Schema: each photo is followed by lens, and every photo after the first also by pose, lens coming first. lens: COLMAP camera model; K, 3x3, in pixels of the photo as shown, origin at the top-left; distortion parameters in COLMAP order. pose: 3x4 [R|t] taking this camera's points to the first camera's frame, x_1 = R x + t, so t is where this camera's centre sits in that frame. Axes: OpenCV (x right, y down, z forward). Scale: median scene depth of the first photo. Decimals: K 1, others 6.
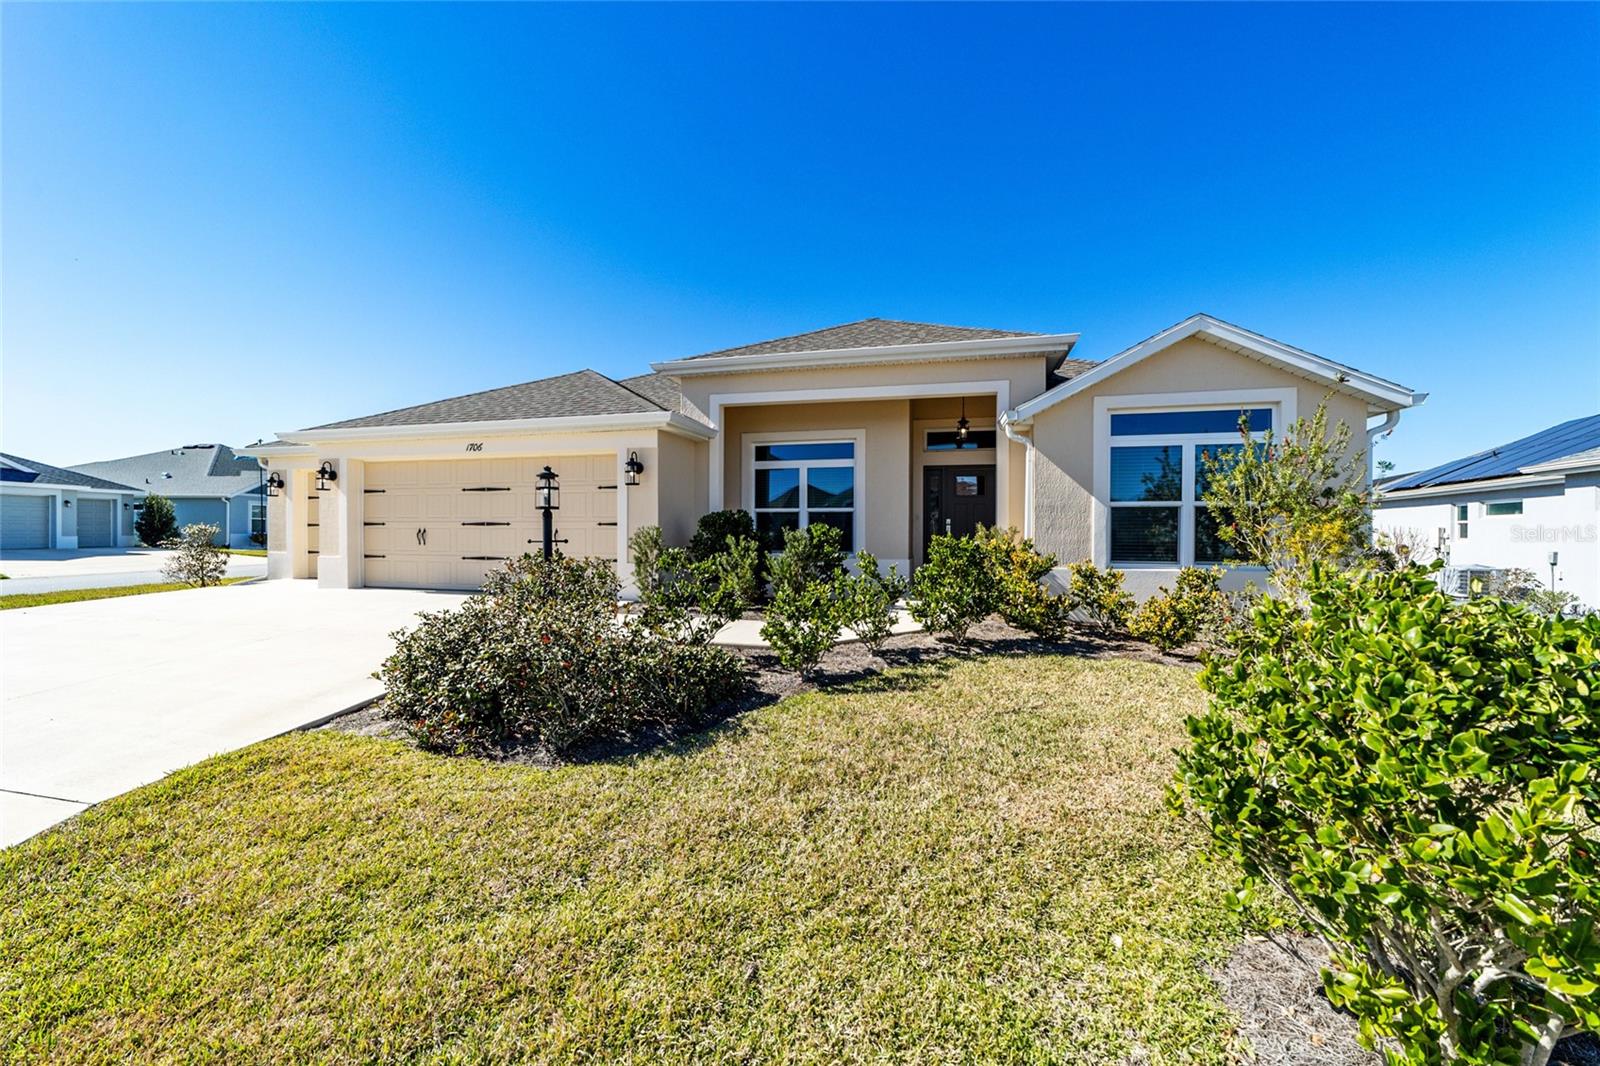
lens RADIAL K [[605.4, 0, 791.3], [0, 605.4, 534.9], [0, 0, 1]] dist [-0.003855, -0.000087]
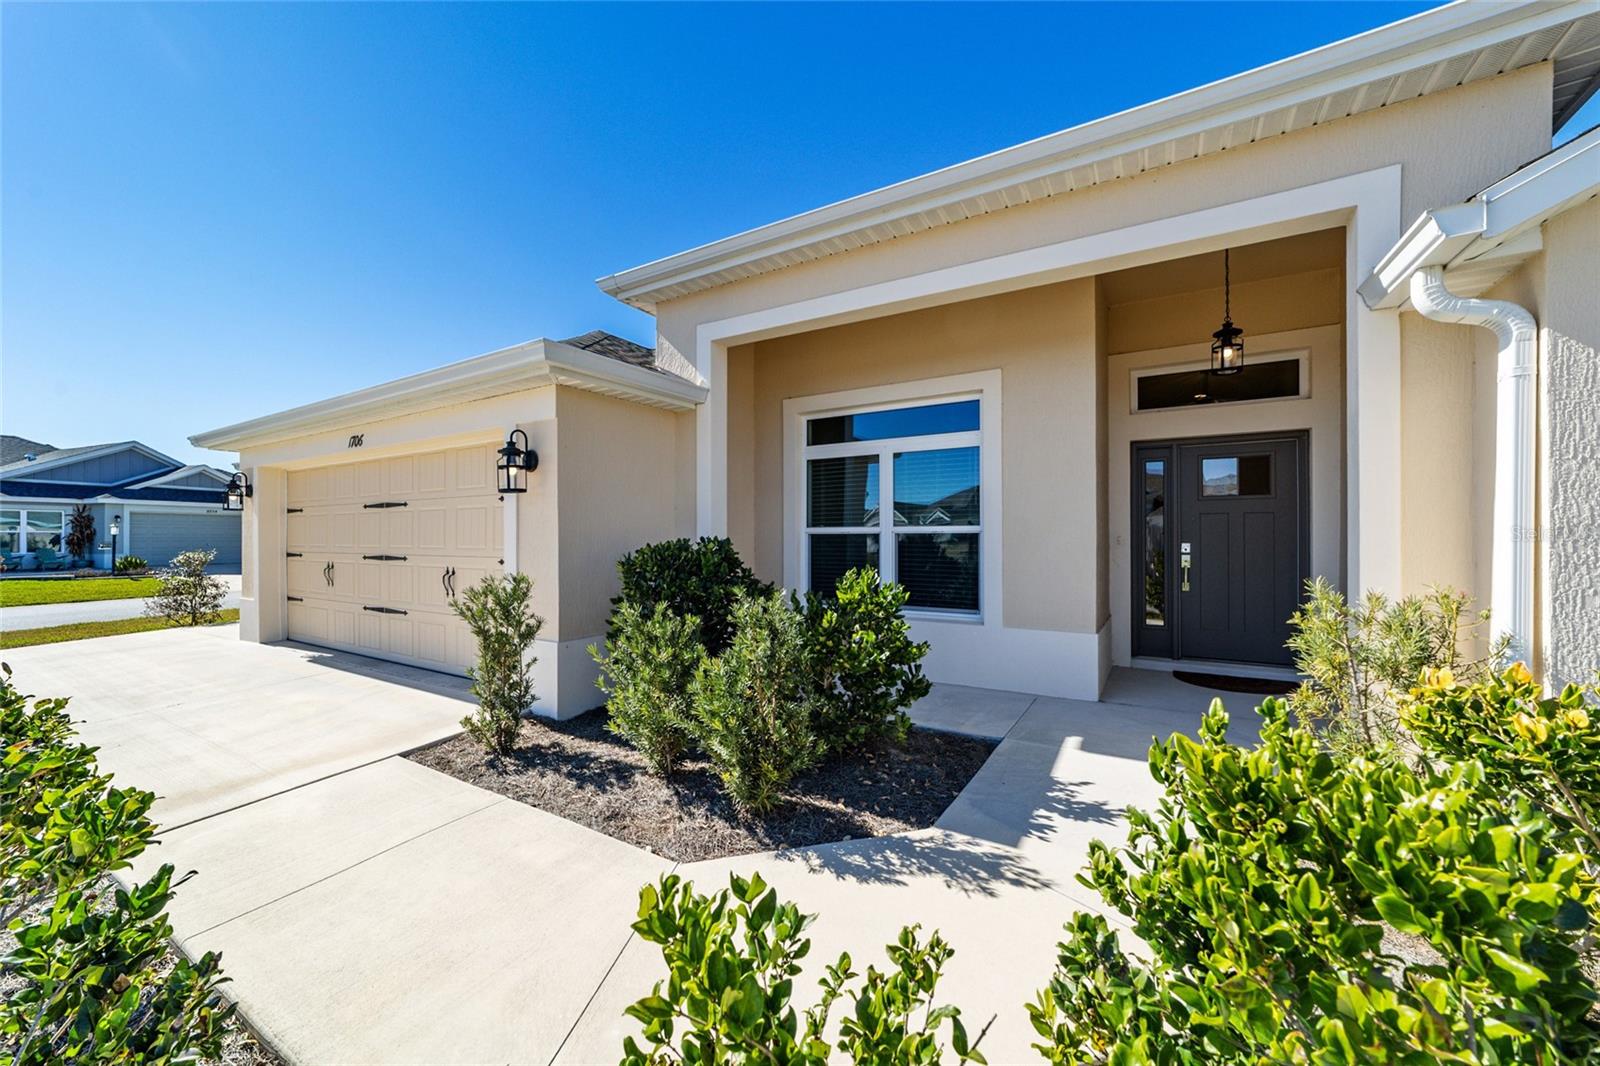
lens RADIAL K [[605.4, 0, 791.3], [0, 605.4, 534.9], [0, 0, 1]] dist [-0.003855, -0.000087]
pose [[0.955518, -0.006212, -0.294868, 0.116343], [0.003400, 0.999944, -0.010051, -0.036688], [0.294914, 0.008601, 0.955485, 0.529935]]
